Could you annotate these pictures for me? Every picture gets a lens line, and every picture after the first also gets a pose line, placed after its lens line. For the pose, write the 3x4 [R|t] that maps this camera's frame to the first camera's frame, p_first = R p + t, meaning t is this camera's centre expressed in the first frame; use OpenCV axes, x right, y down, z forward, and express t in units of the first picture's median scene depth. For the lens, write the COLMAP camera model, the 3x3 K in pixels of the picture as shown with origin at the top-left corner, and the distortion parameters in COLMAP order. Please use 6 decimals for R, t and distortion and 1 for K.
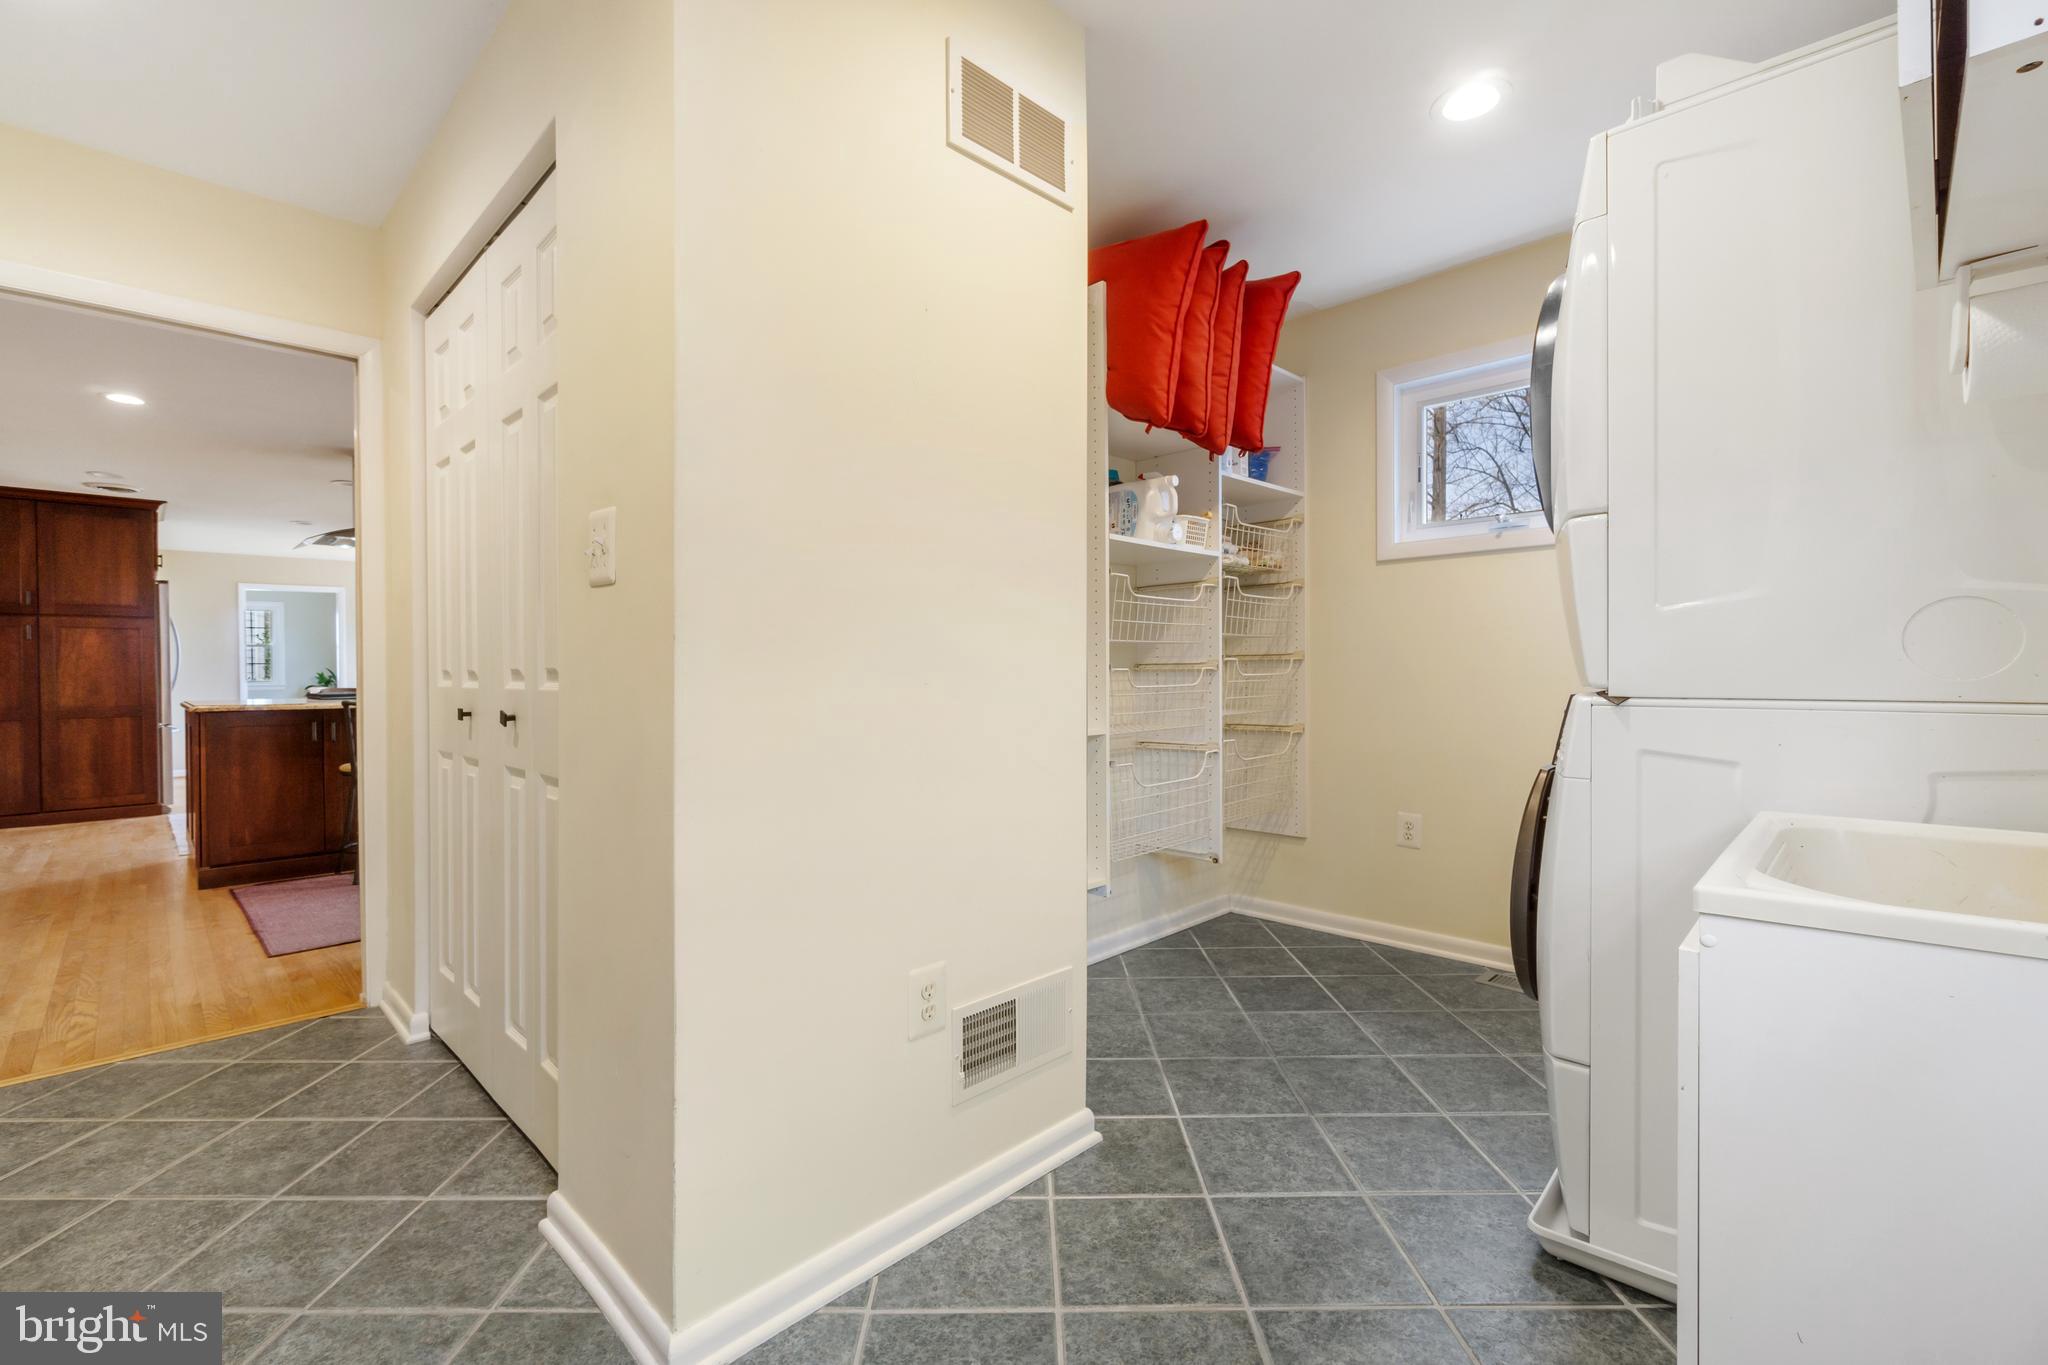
lens RADIAL K [[890.0, 0, 1017.6], [0, 890.0, 678.4], [0, 0, 1]] dist [-0.001577, 0.000626]
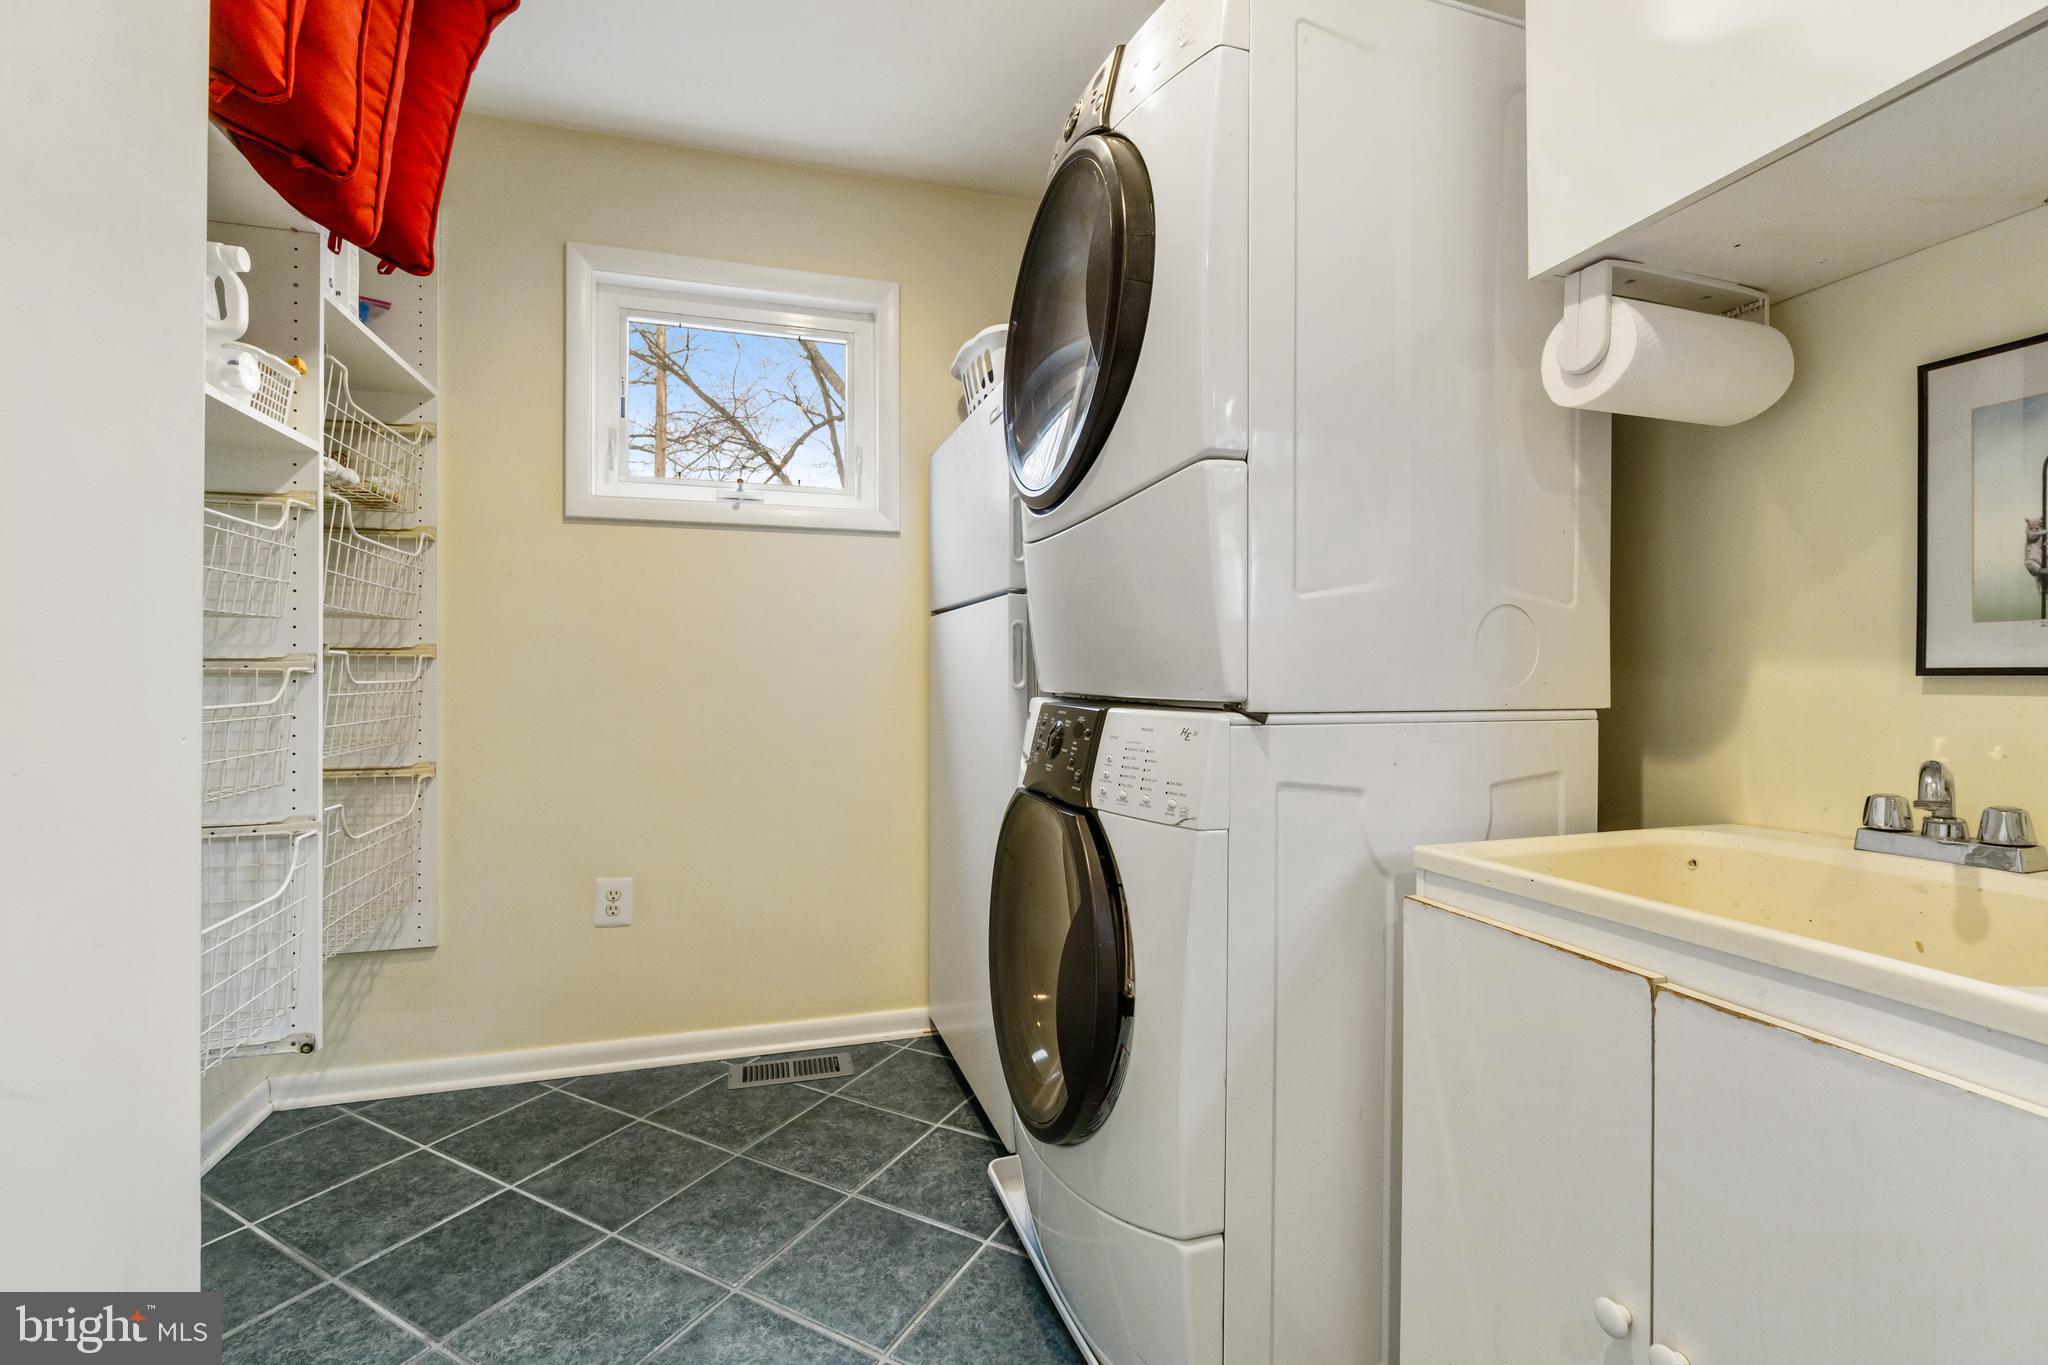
lens RADIAL K [[890.0, 0, 1025.7], [0, 890.0, 677.1], [0, 0, 1]] dist [-0.001577, 0.000626]
pose [[0.477279, 0.007811, 0.878717, -0.030386], [0.002192, 0.999947, -0.010079, -0.000646], [-0.878749, 0.006736, 0.477237, 0.400431]]
